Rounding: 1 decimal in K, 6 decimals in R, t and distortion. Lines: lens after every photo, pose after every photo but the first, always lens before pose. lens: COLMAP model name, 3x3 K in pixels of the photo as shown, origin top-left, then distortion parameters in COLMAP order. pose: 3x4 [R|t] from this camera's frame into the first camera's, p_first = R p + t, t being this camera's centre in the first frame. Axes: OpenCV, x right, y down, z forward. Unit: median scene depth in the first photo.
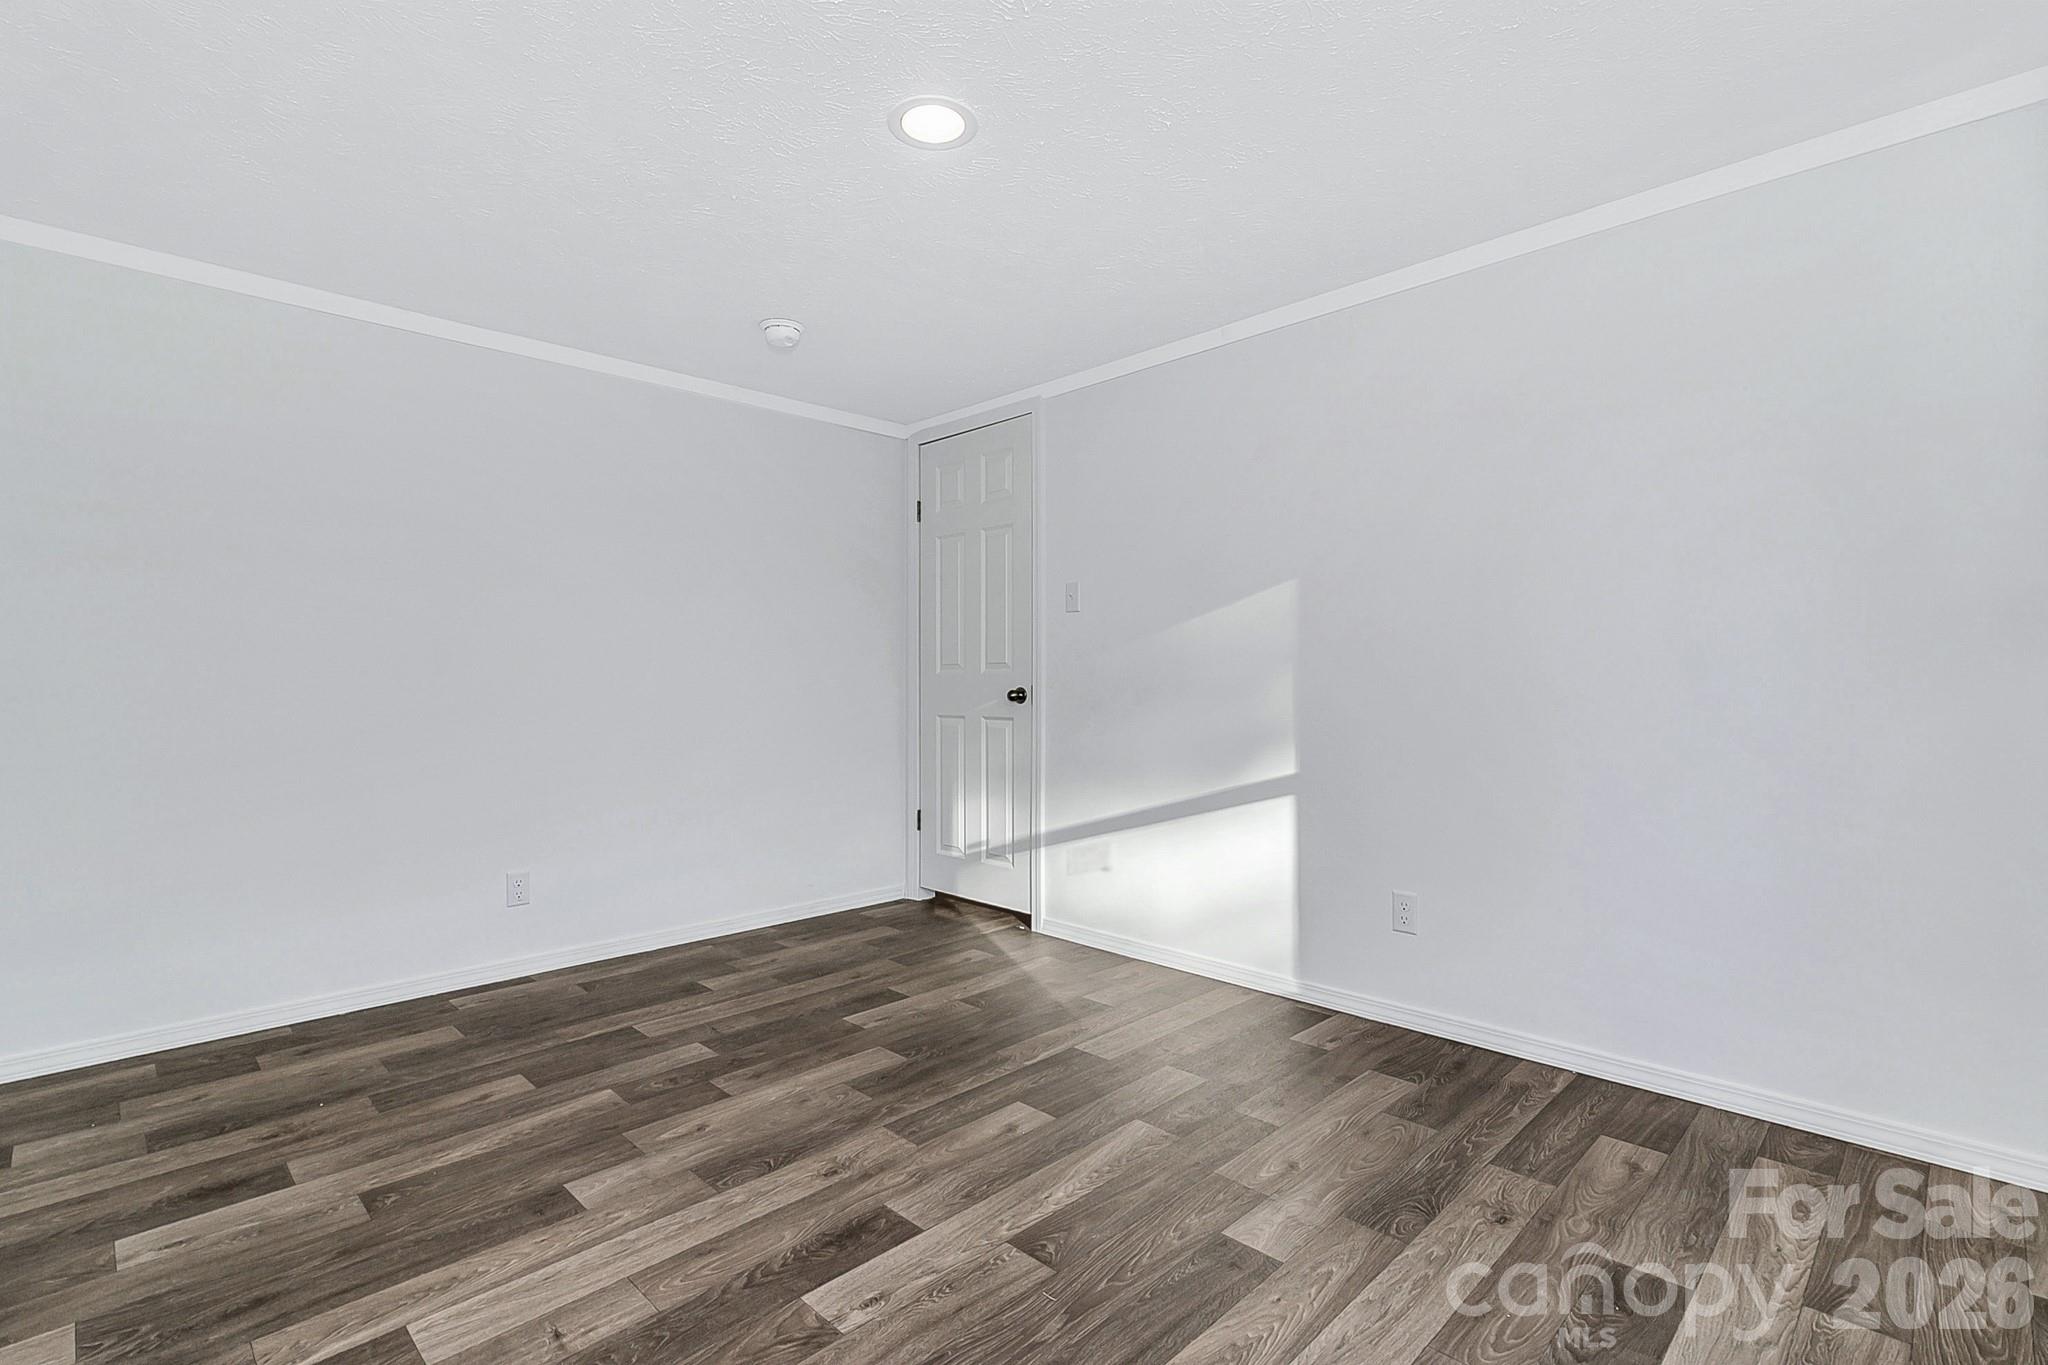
lens RADIAL K [[942.3, 0, 1023.5], [0, 942.3, 696.1], [0, 0, 1]] dist [0.001502, 0.002411]
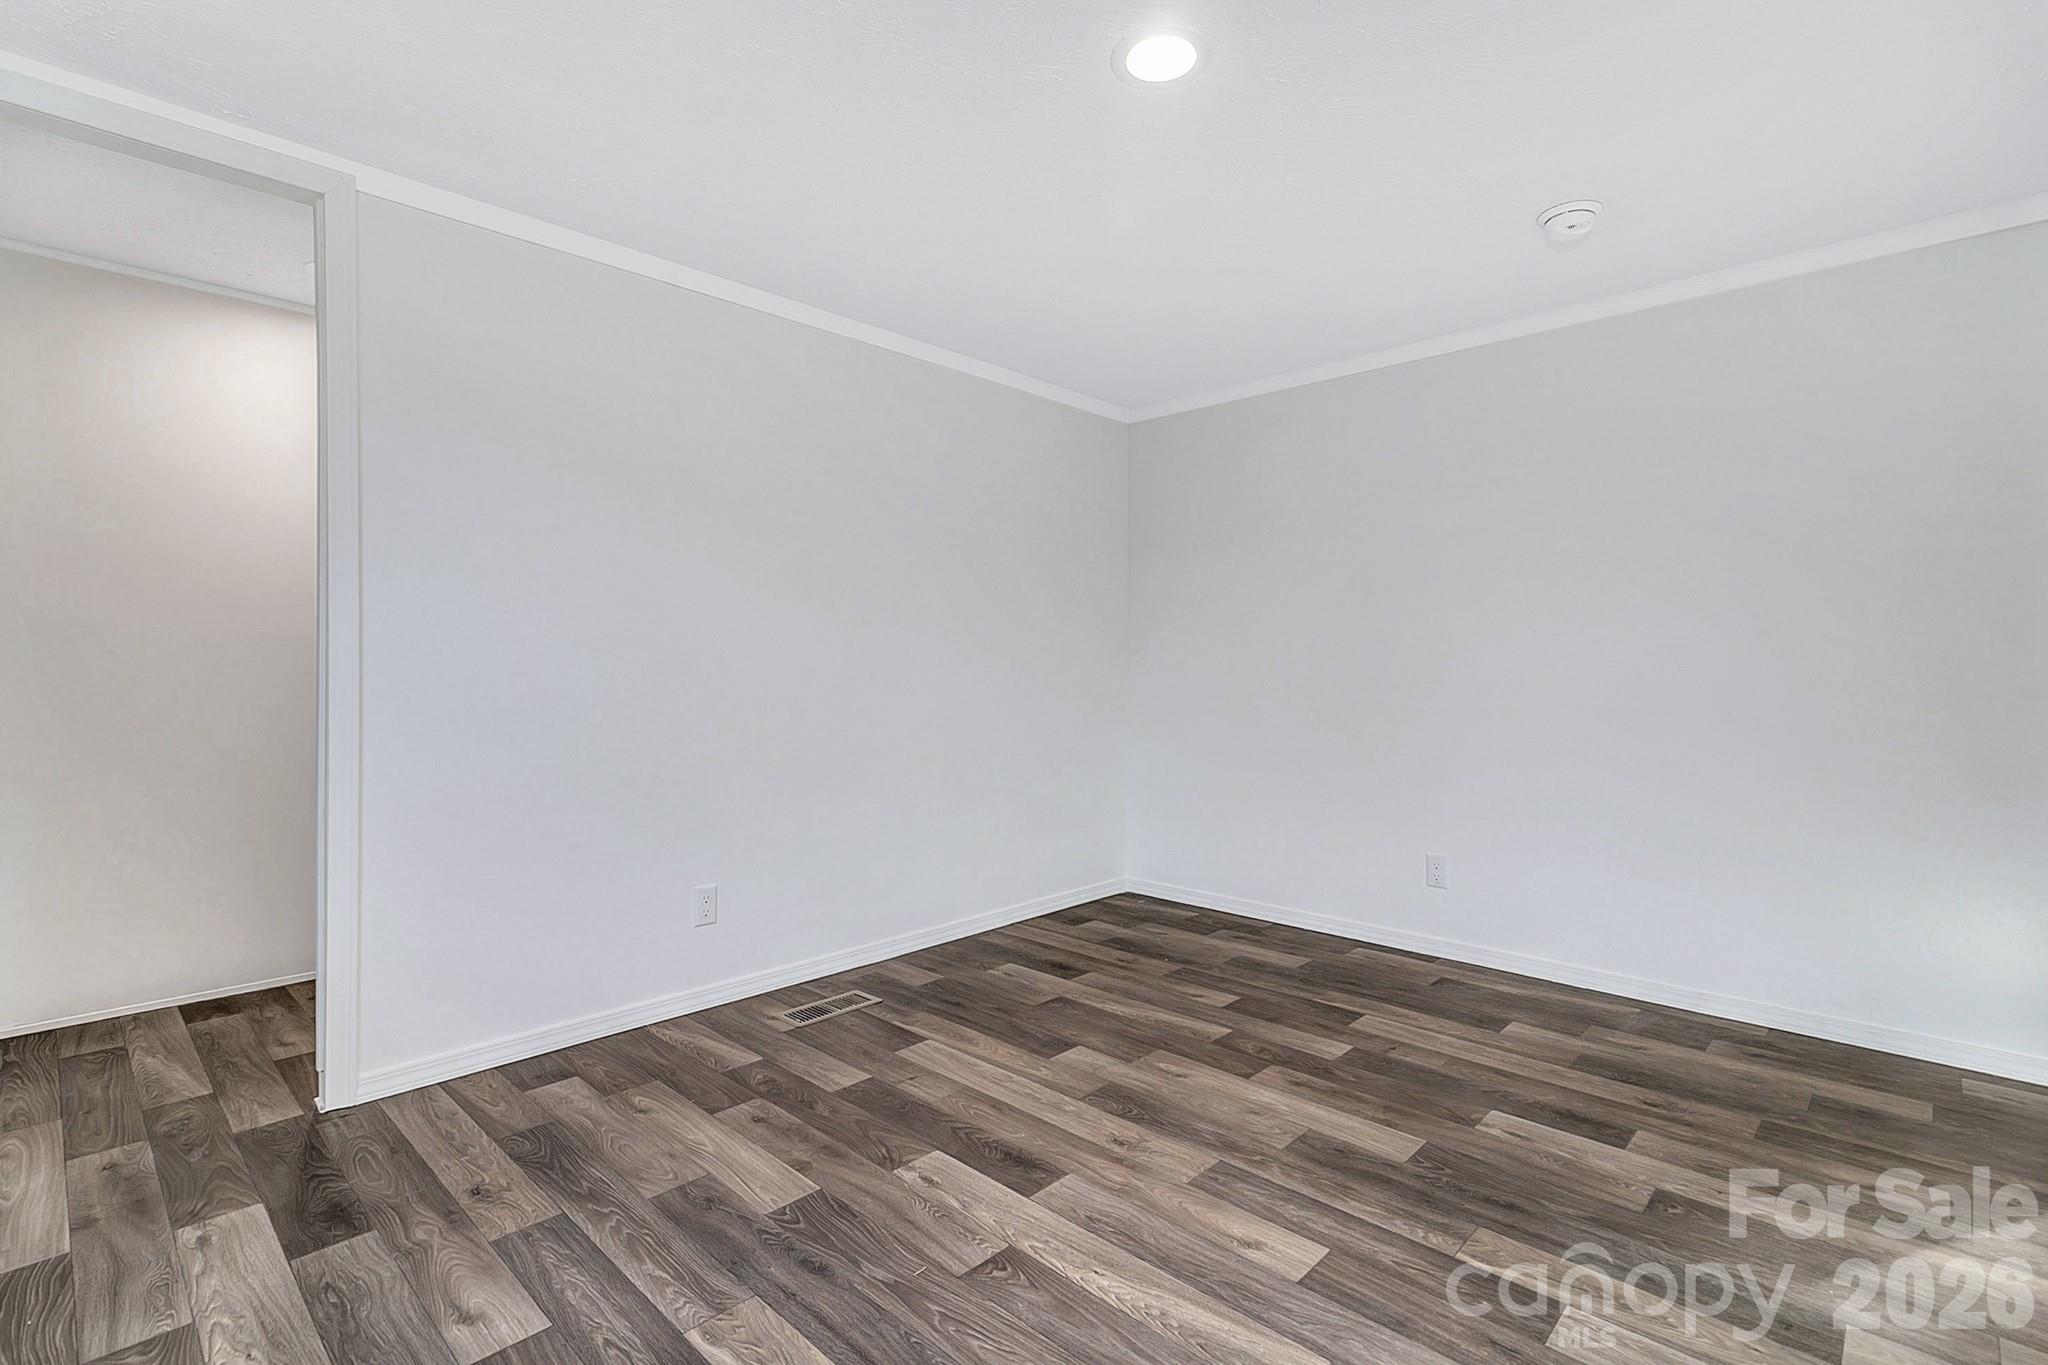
lens RADIAL K [[942.3, 0, 1019.8], [0, 942.3, 640.1], [0, 0, 1]] dist [0.001502, 0.002411]
pose [[0.027014, -0.028180, -0.999238, 0.270975], [-0.024377, 0.999287, -0.028840, -0.007772], [0.999338, 0.025138, 0.026308, 0.260712]]
